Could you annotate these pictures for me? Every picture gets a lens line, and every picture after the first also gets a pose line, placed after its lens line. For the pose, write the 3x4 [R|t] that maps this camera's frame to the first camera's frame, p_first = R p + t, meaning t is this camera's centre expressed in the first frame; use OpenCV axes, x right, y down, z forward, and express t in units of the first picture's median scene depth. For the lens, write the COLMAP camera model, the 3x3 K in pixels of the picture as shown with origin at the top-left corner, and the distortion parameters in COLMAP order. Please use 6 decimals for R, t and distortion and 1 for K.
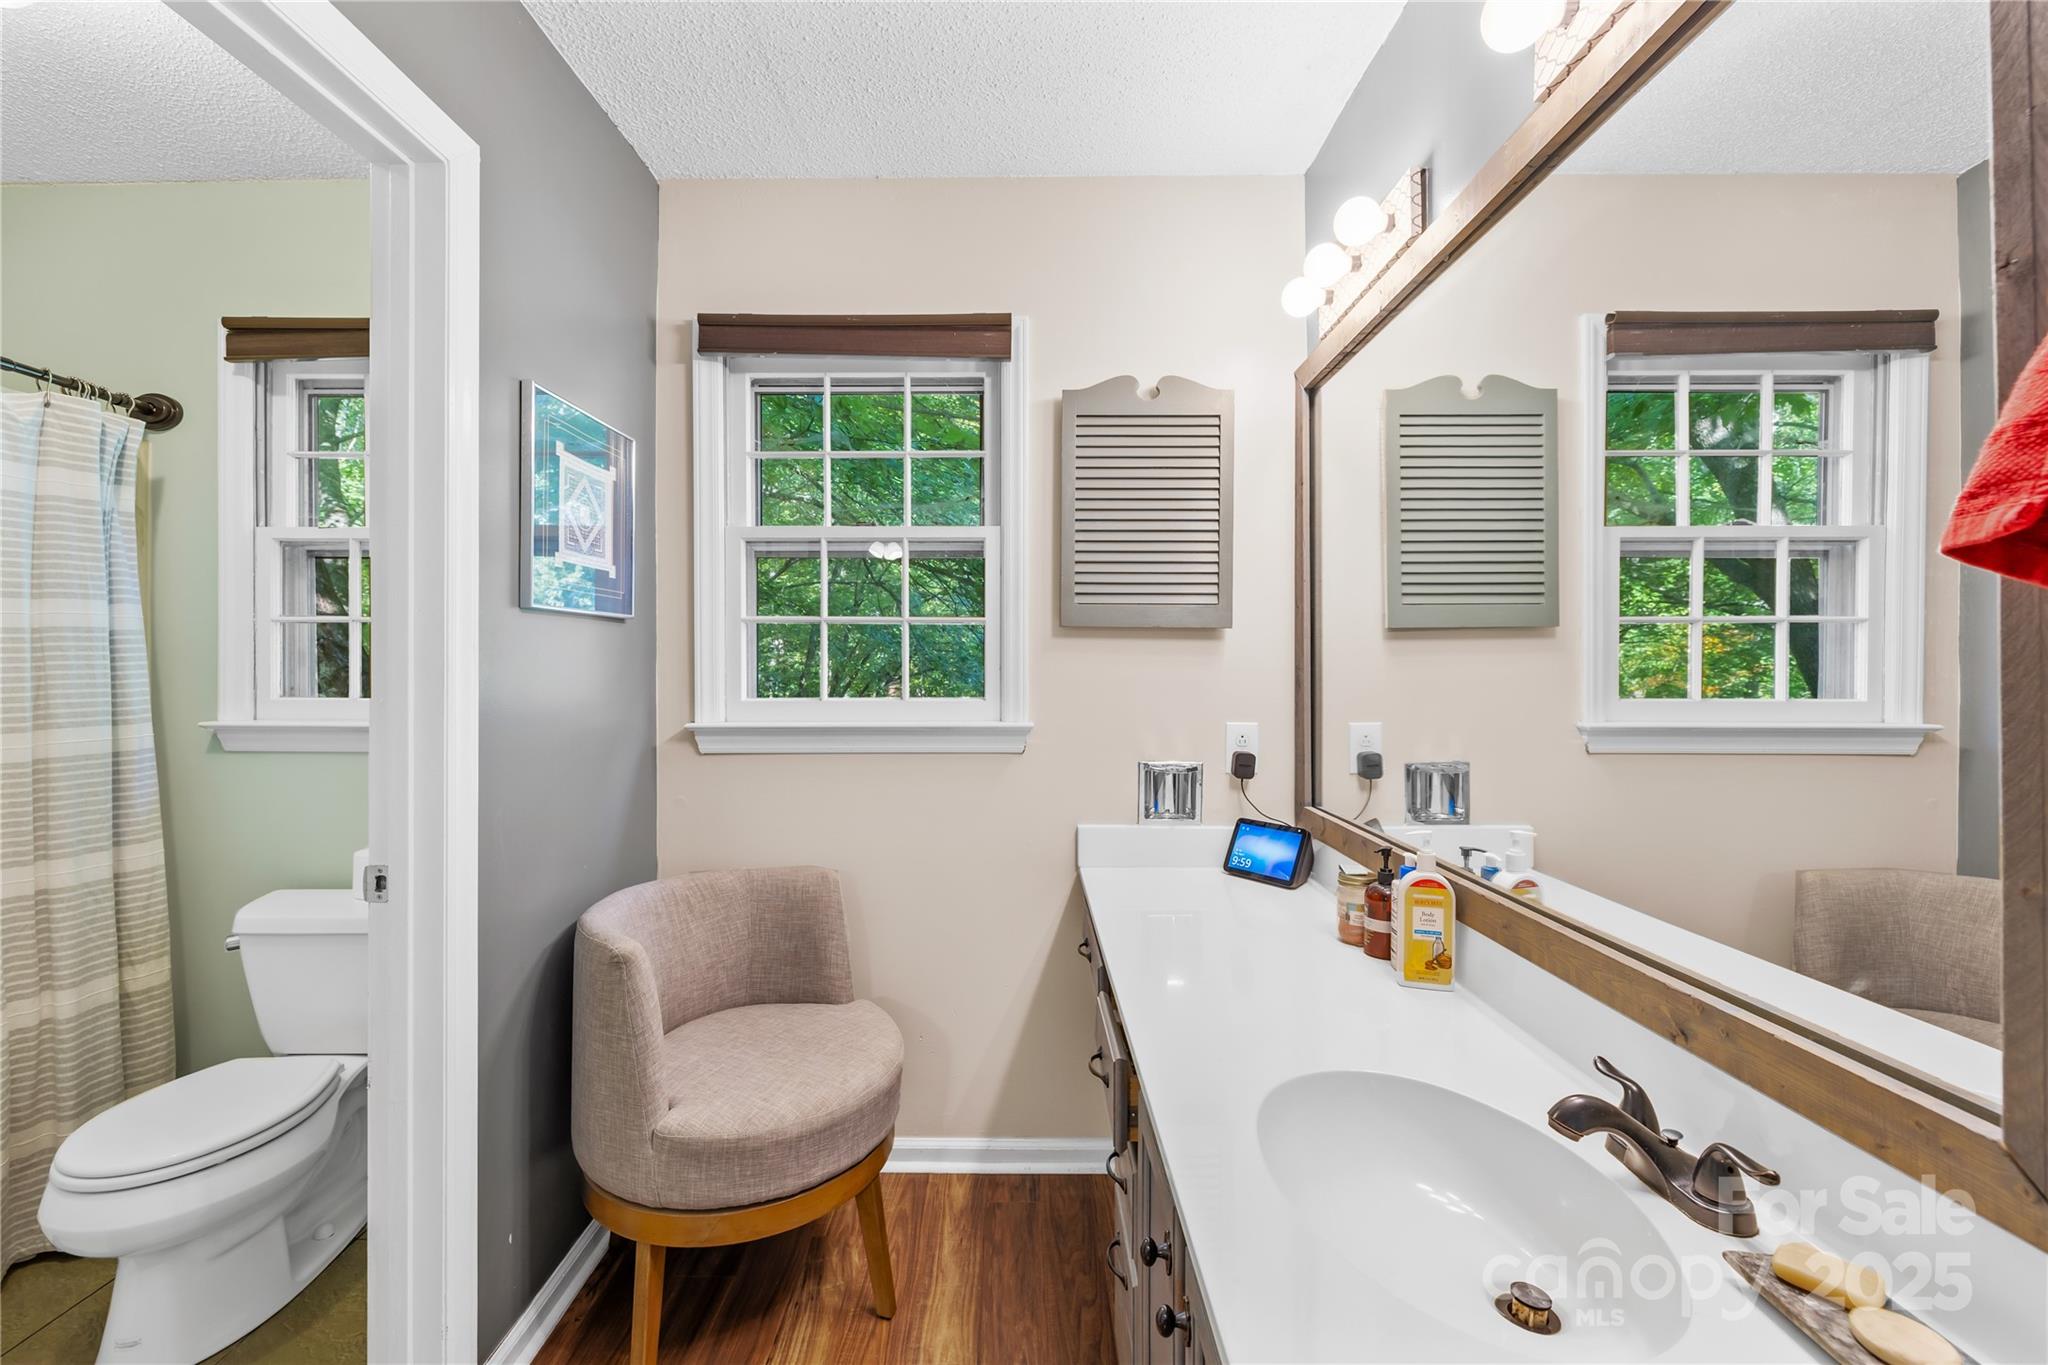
lens RADIAL K [[874.7, 0, 1024.2], [0, 874.7, 668.4], [0, 0, 1]] dist [0.001711, 0.000418]
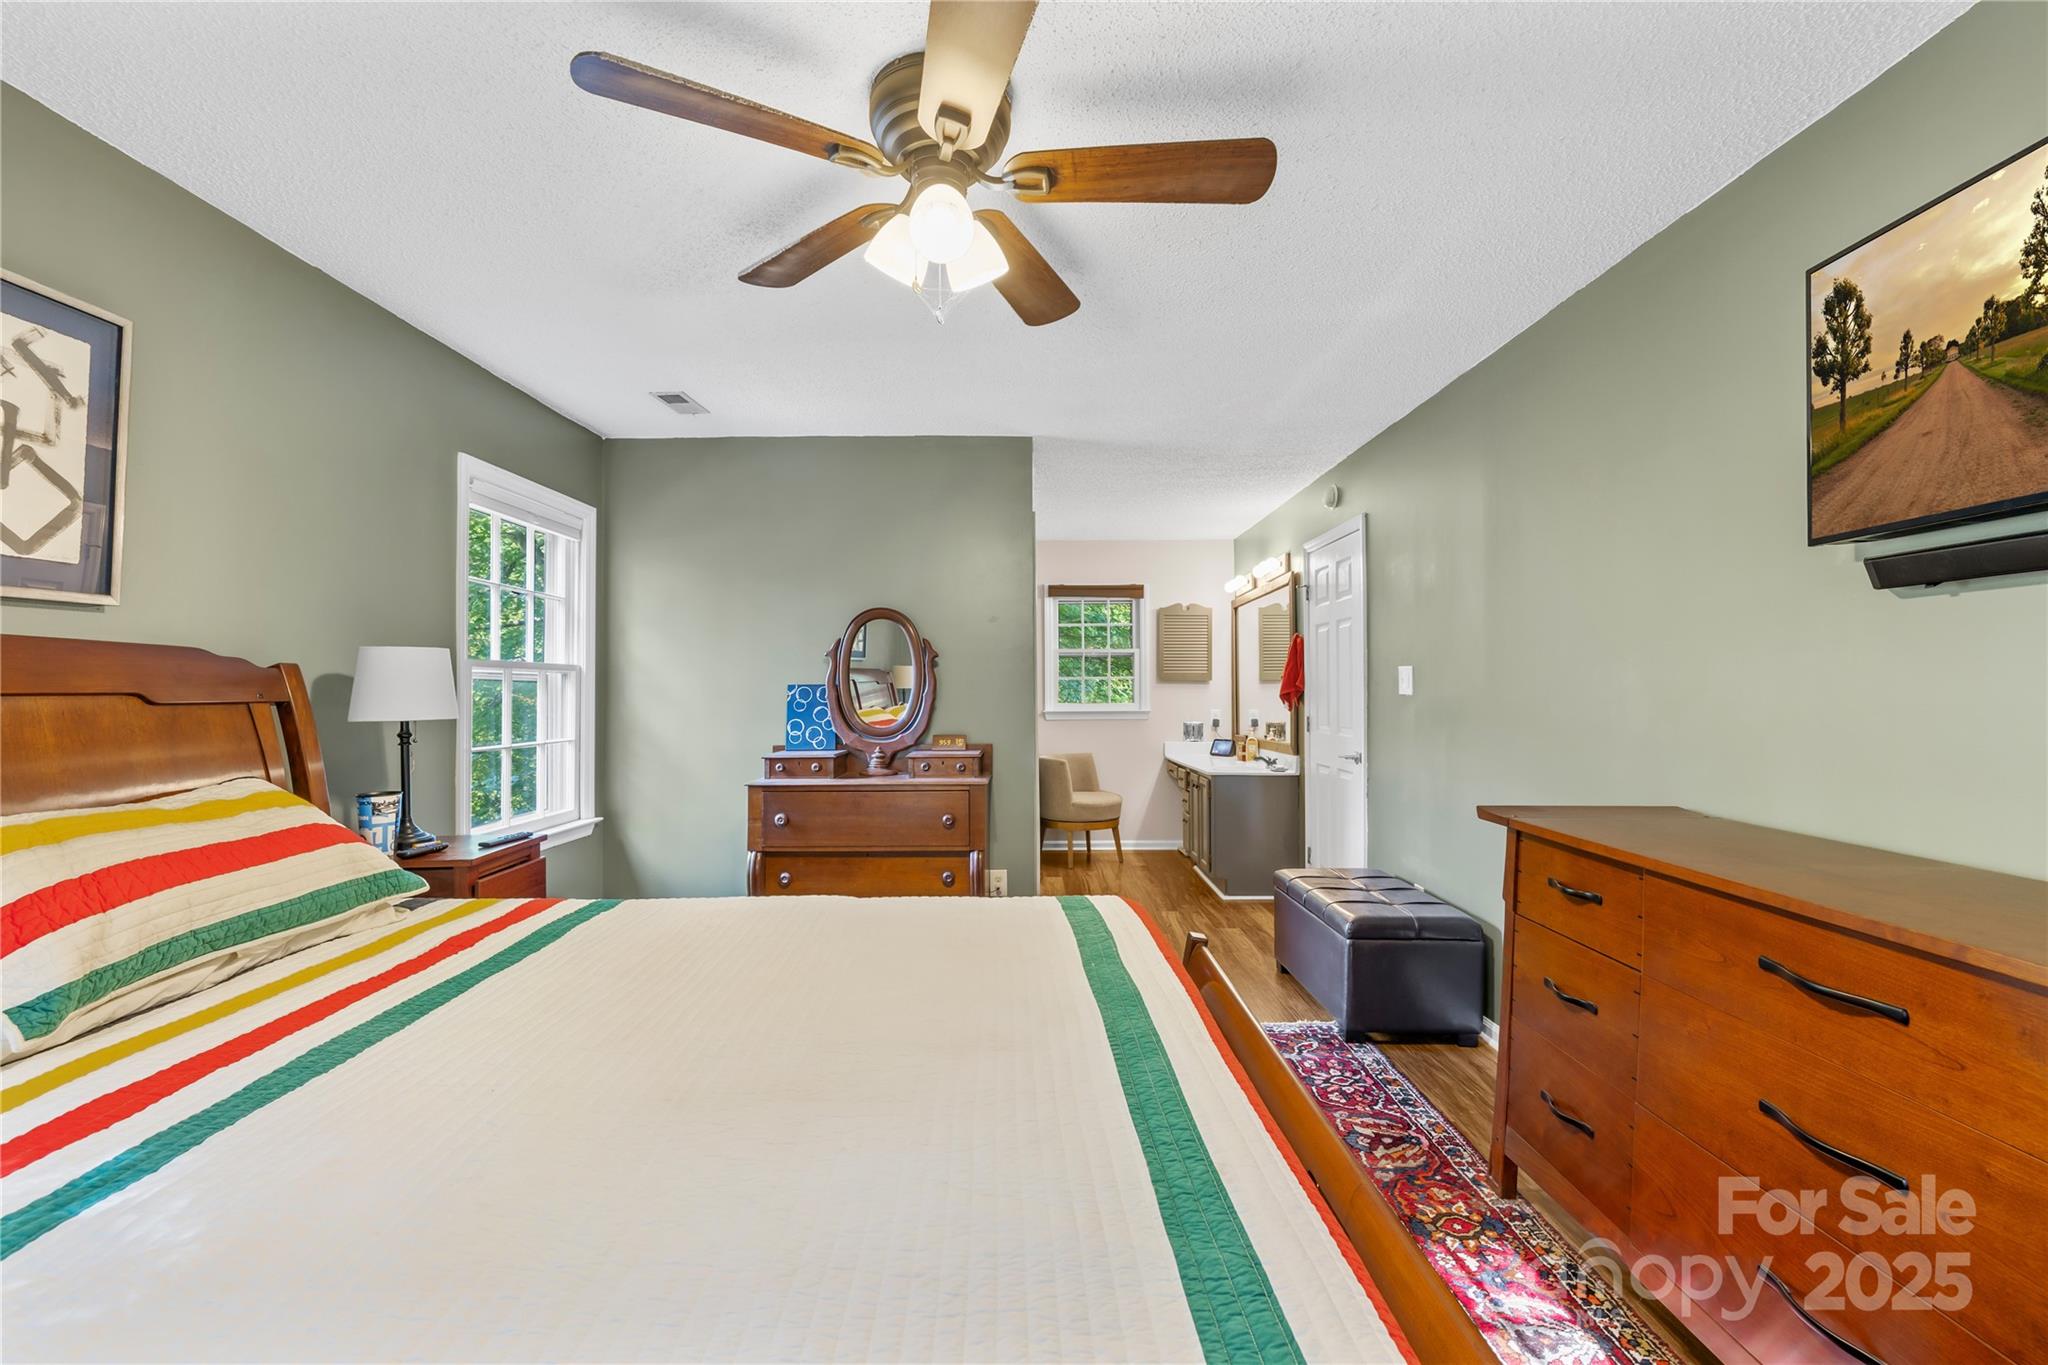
lens RADIAL K [[874.7, 0, 1024.2], [0, 874.7, 668.4], [0, 0, 1]] dist [0.001711, 0.000418]
pose [[0.999991, -0.003995, 0.001485, -0.461743], [0.004008, 0.999956, -0.008446, -0.066588], [-0.001452, 0.008452, 0.999963, -2.228463]]
